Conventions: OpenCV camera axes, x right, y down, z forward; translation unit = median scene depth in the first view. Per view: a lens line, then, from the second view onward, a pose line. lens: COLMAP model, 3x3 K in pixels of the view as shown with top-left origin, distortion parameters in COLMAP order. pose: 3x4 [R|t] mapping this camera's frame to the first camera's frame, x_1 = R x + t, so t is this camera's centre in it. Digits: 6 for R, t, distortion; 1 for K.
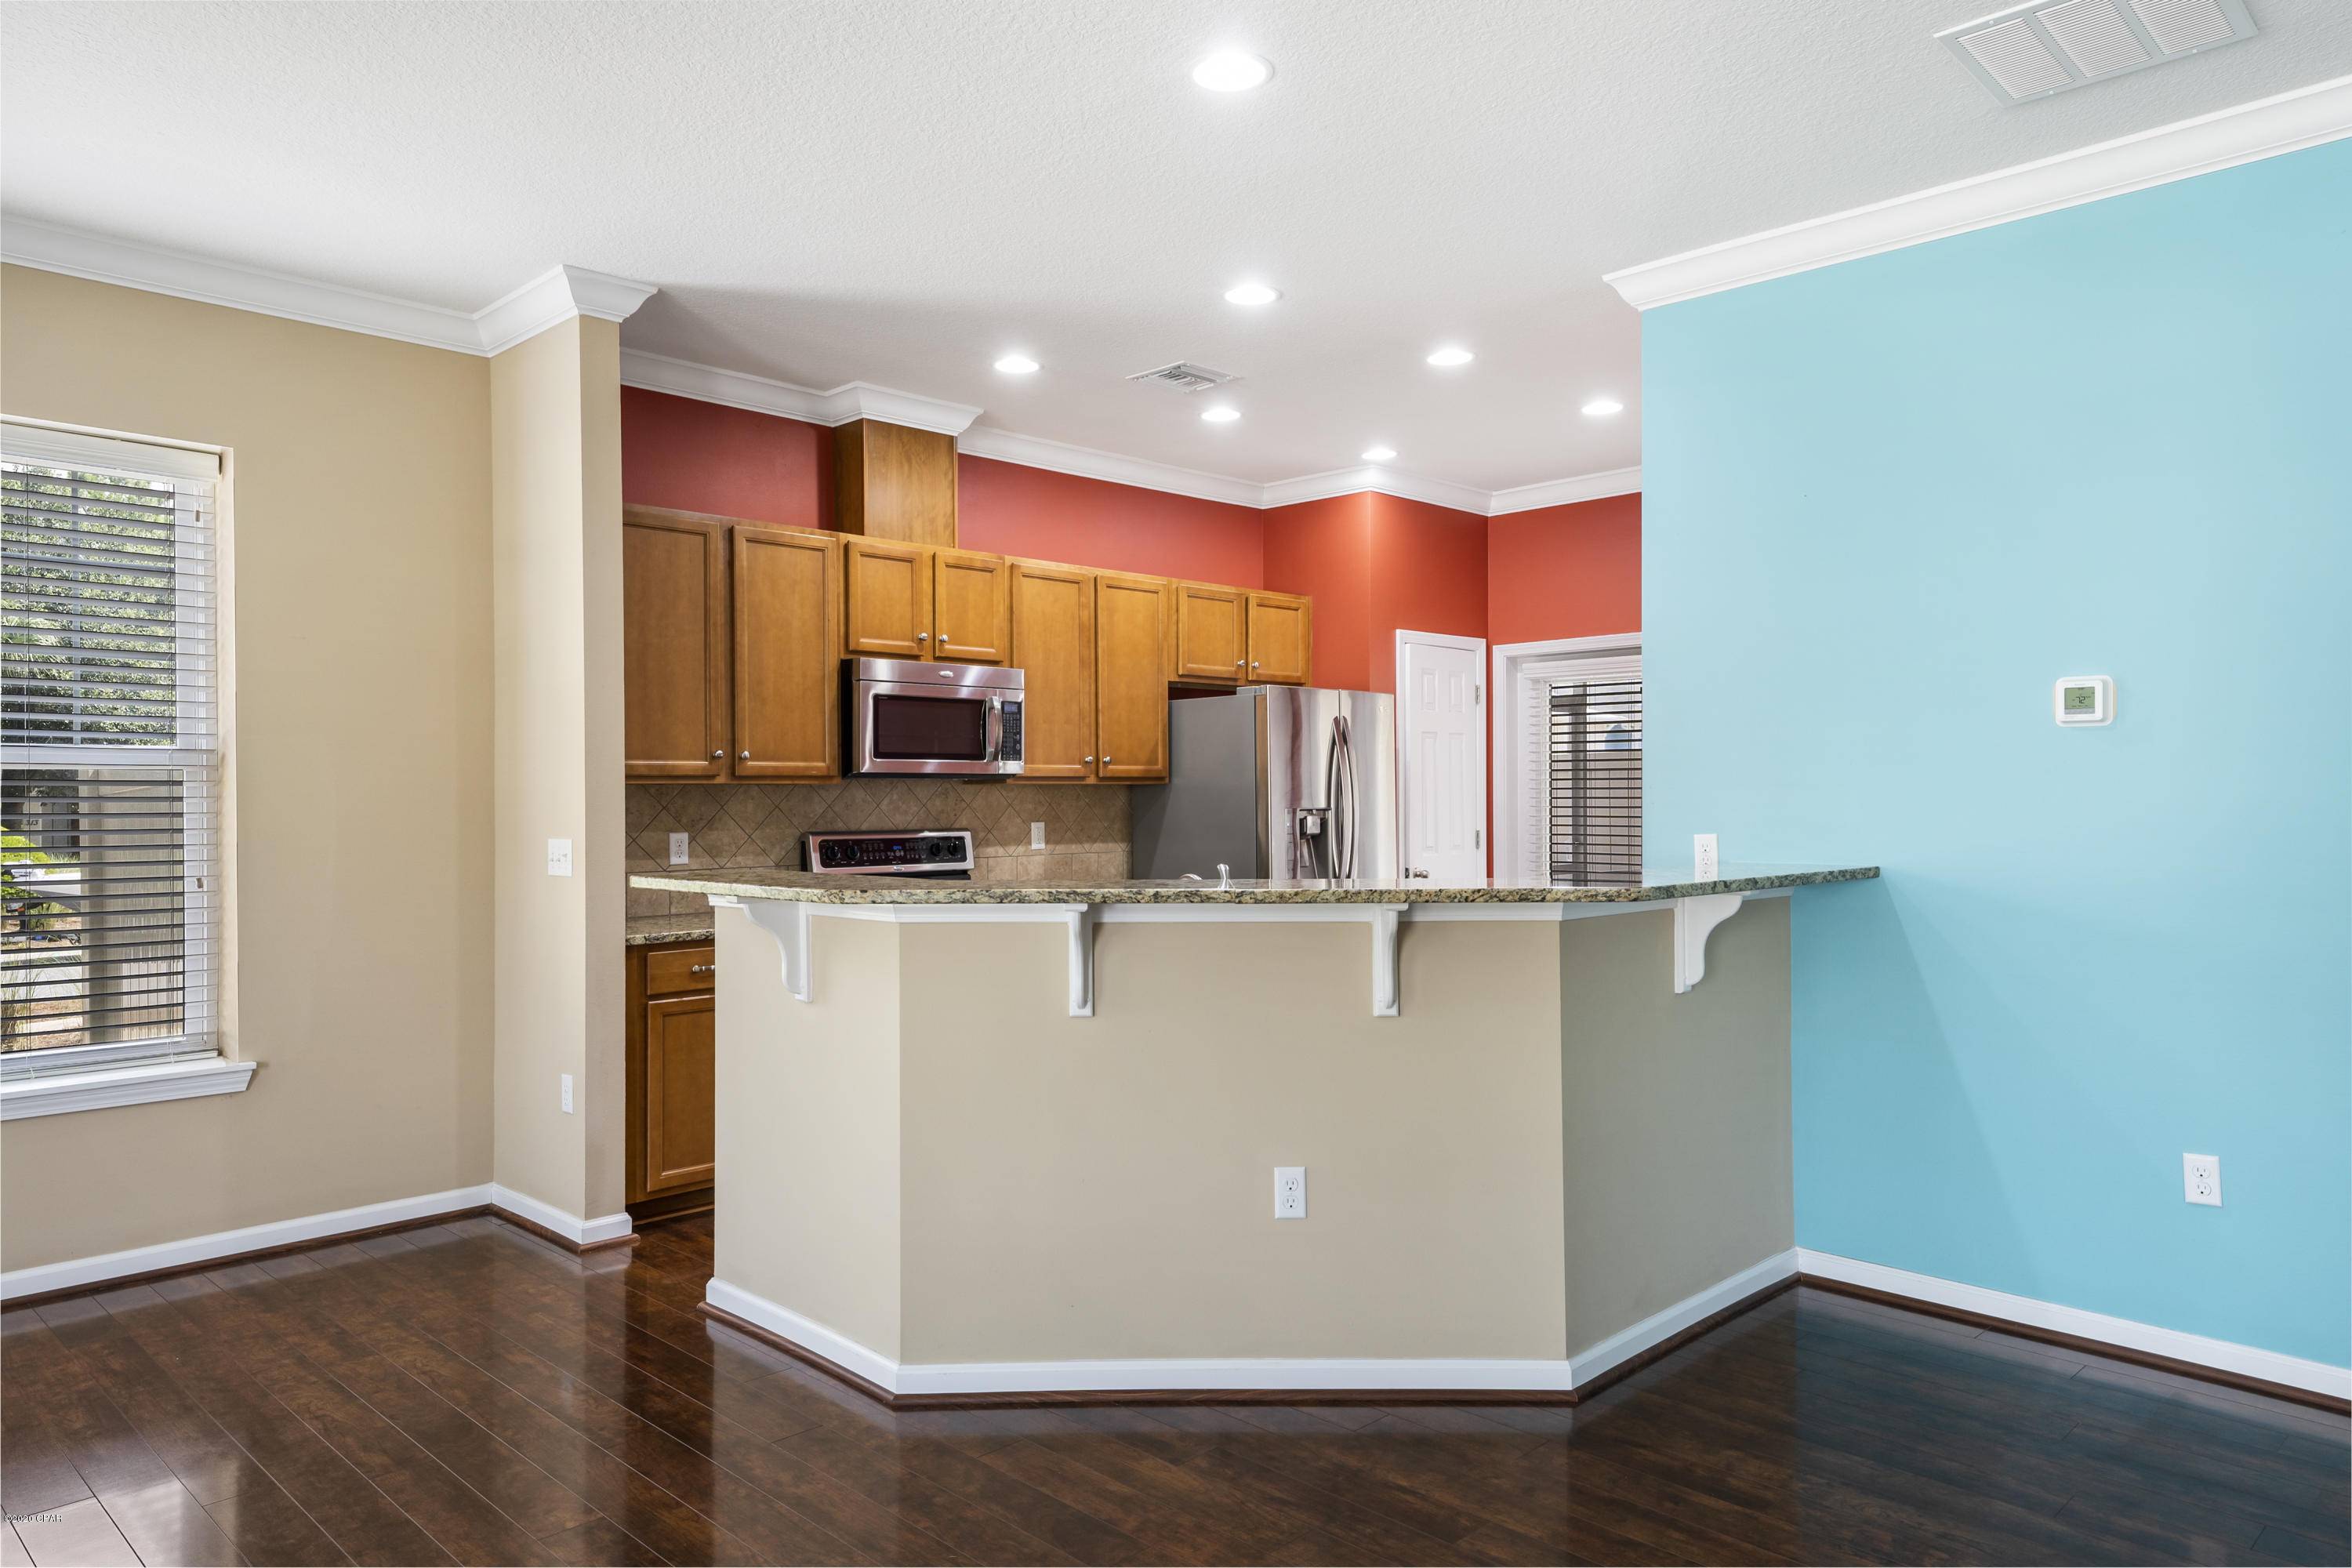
lens RADIAL K [[1529.3, 0, 1175.6], [0, 1529.3, 793.1], [0, 0, 1]] dist [0.034819, -0.000822]
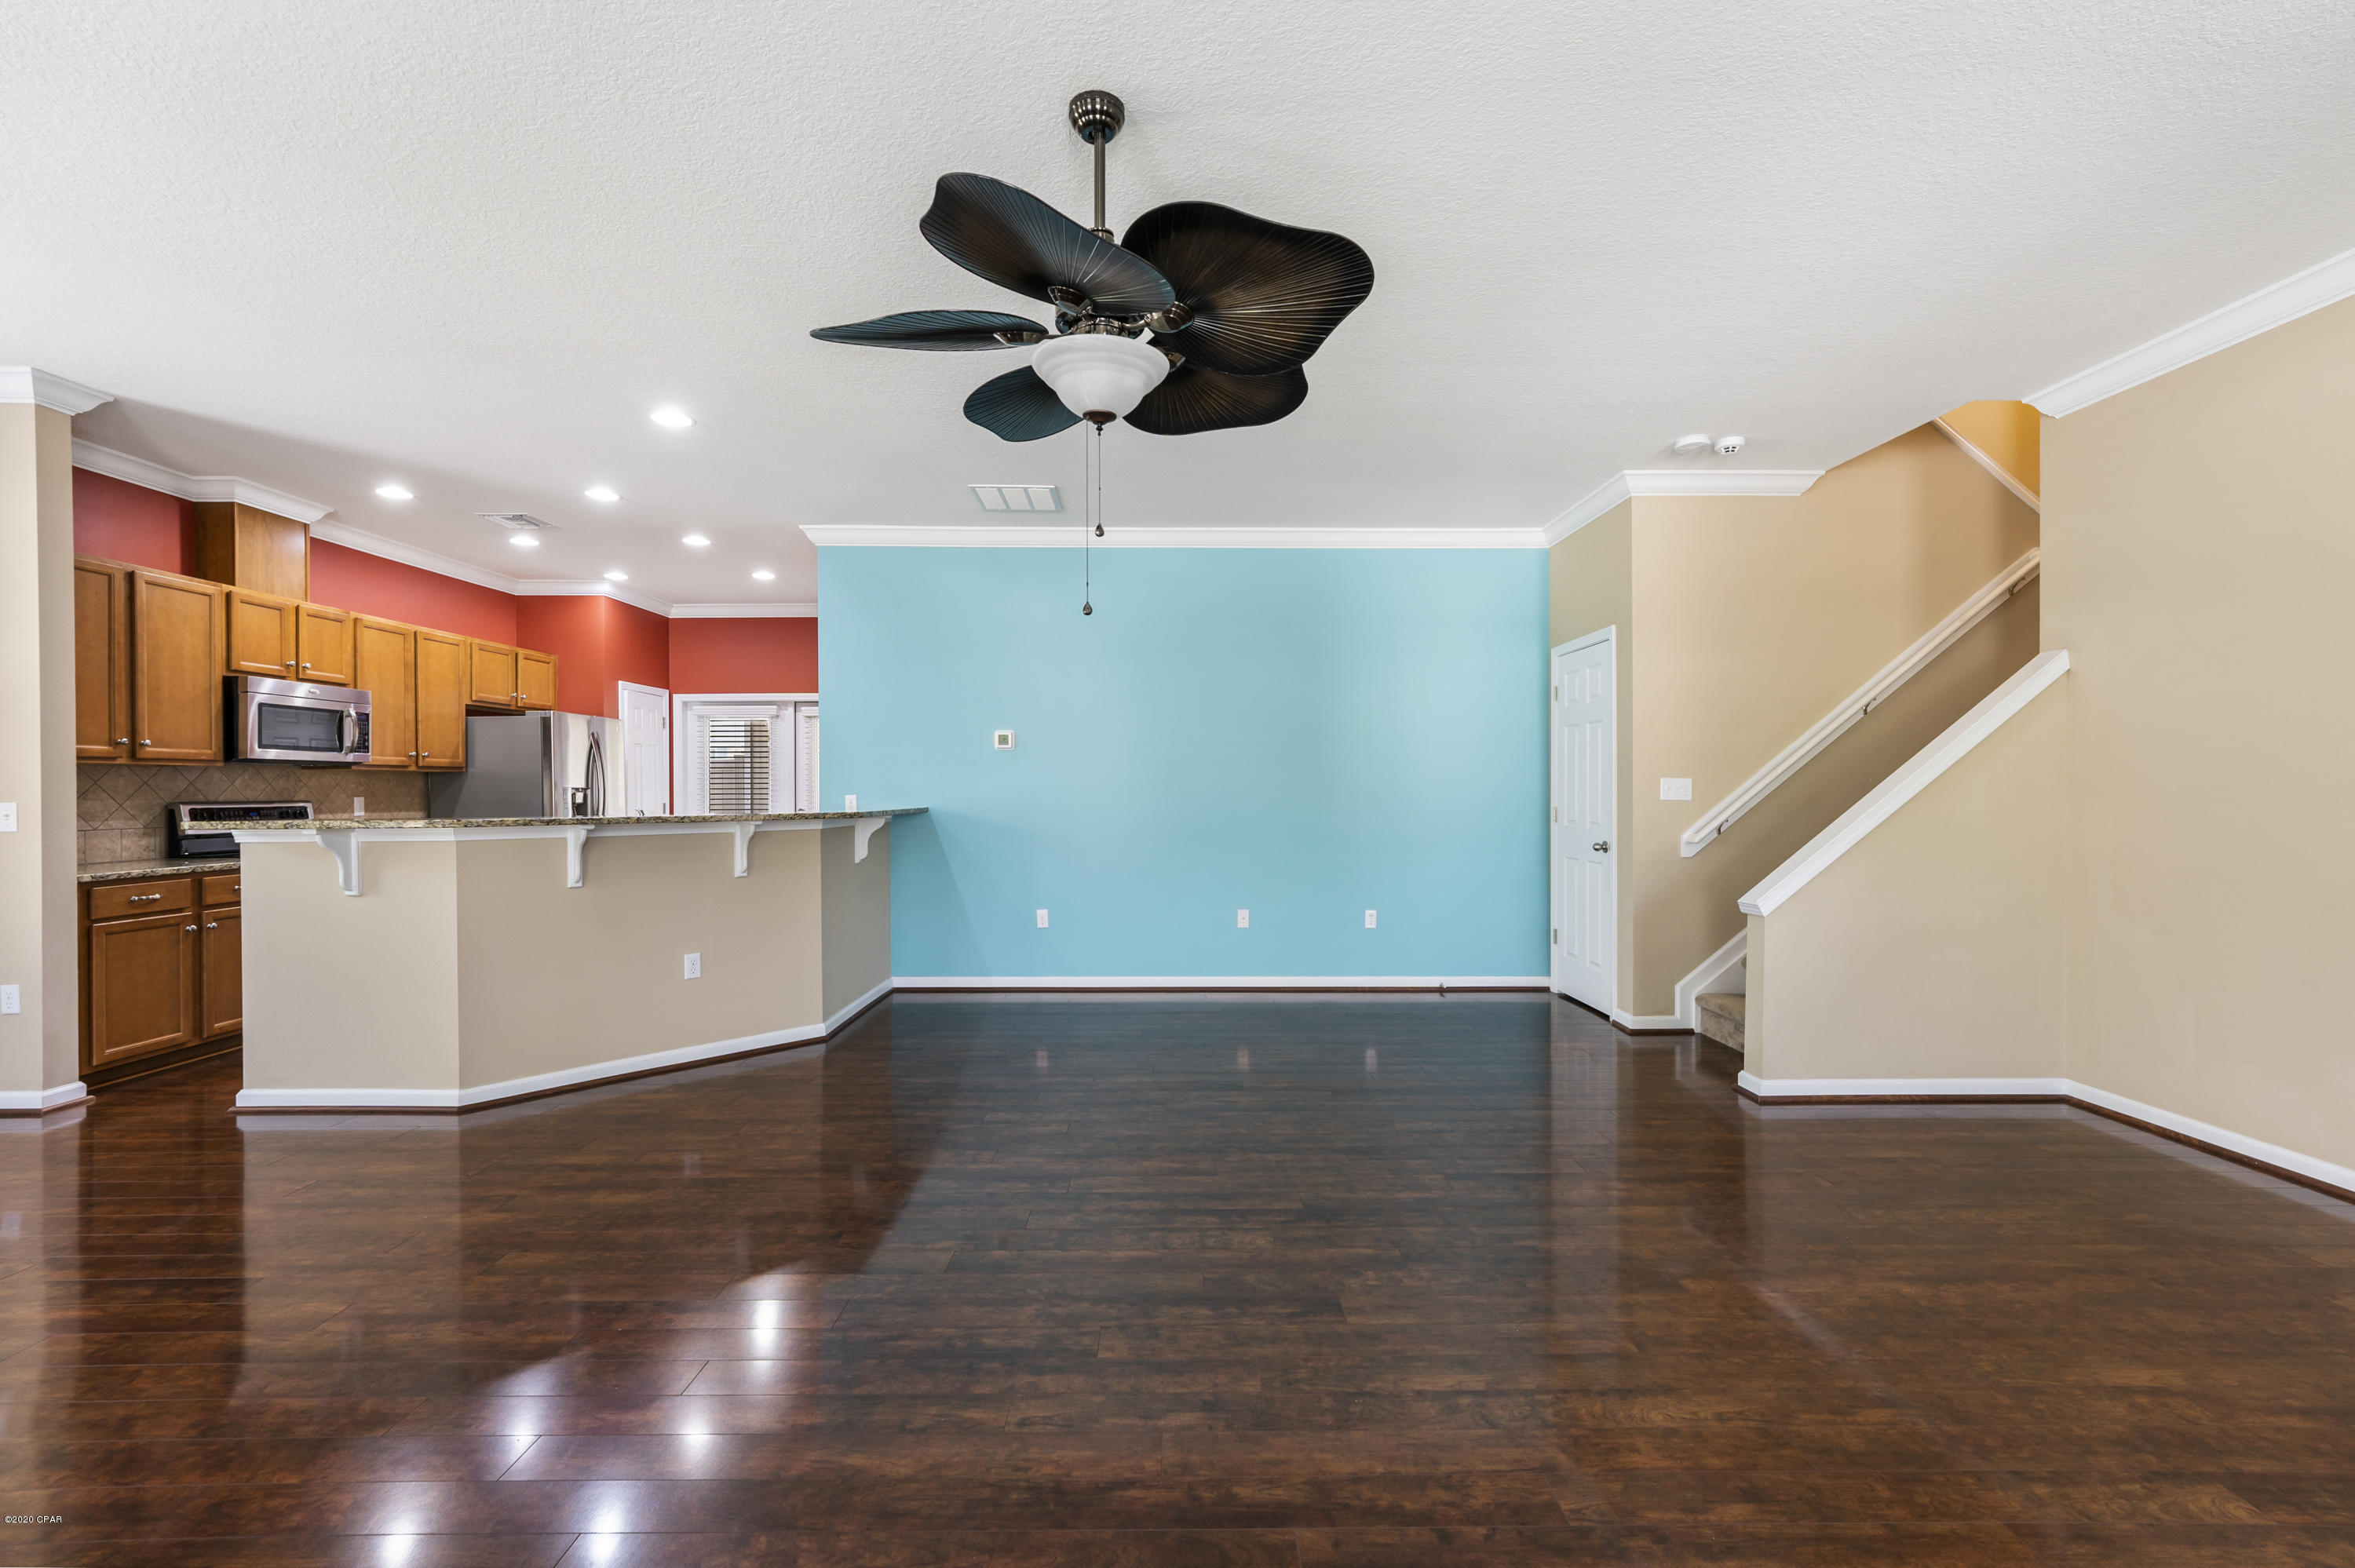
lens RADIAL K [[987.4, 0, 1177.5], [0, 987.4, 784.0], [0, 0, 1]] dist [-0.001520, -0.000087]
pose [[0.705117, 0.005992, 0.709066, -0.236852], [0.000116, 0.999963, -0.008565, 0.017264], [-0.709091, 0.006122, 0.705091, -0.227753]]
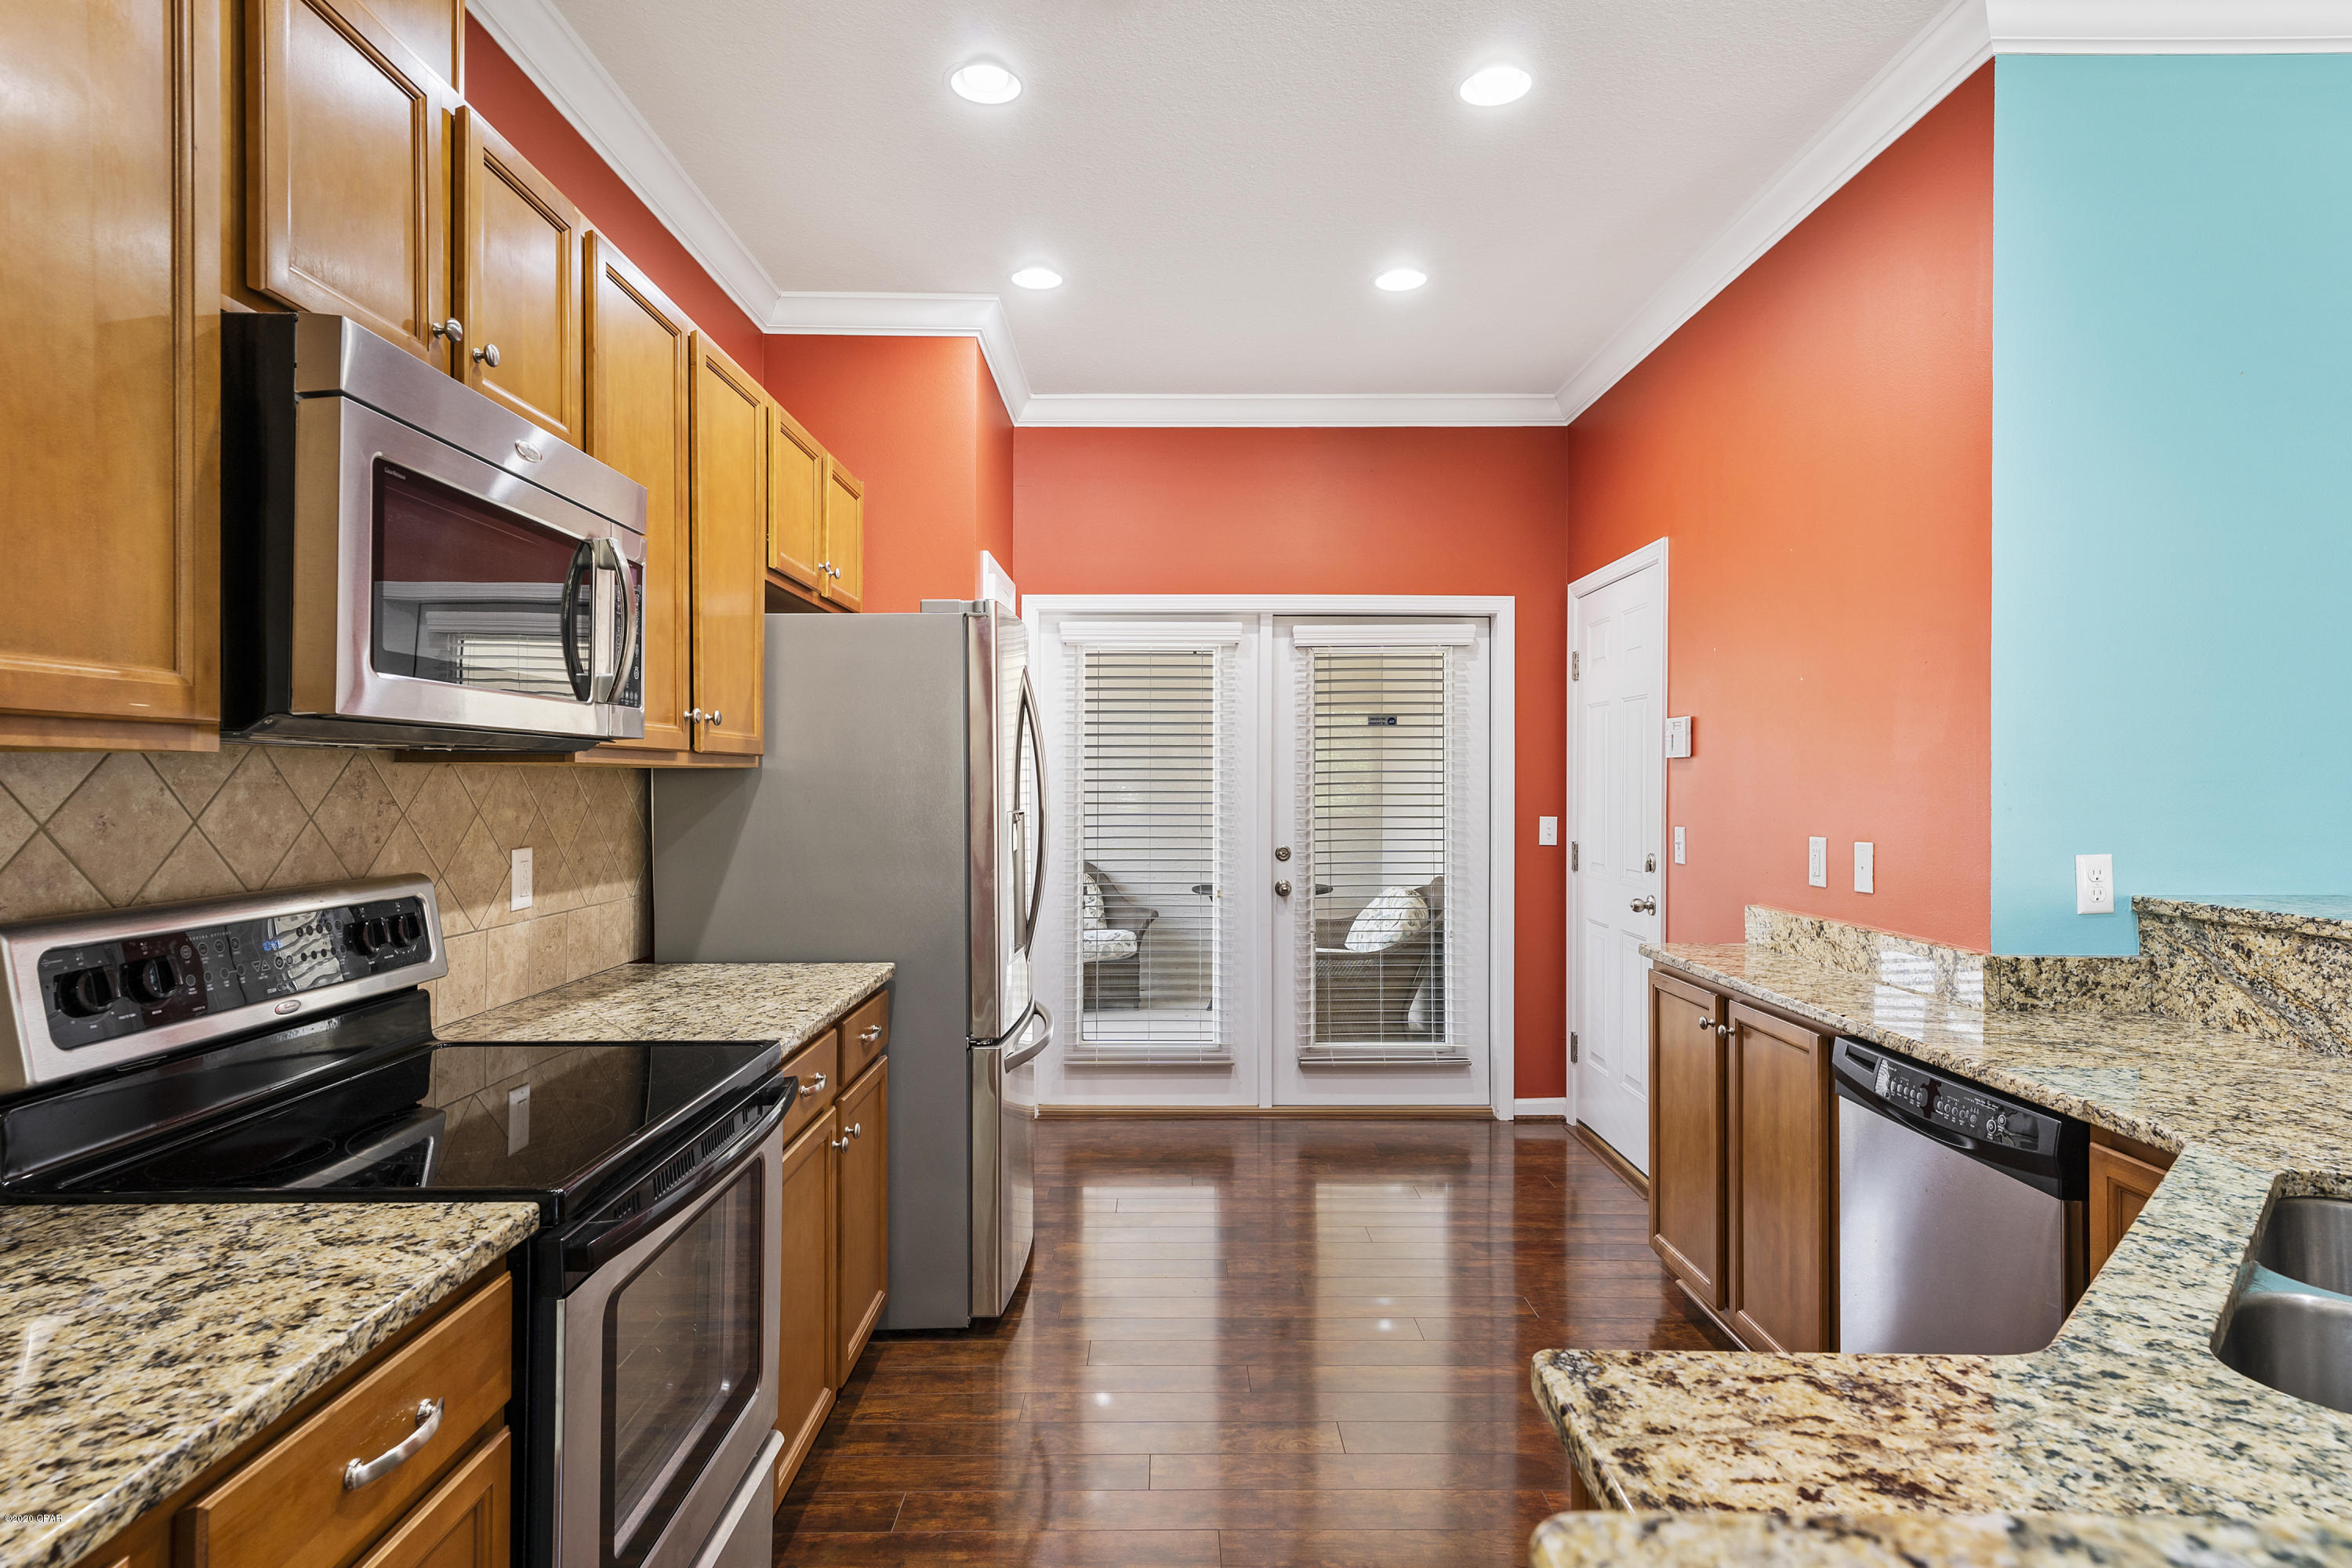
lens RADIAL K [[1256.6, 0, 1176.0], [0, 1256.6, 784.0], [0, 0, 1]] dist [0.000465, 0.000001]
pose [[0.700110, 0.004299, 0.714022, -0.255463], [-0.004562, 0.999988, -0.001547, -0.000763], [-0.714020, -0.002174, 0.700122, 0.692019]]
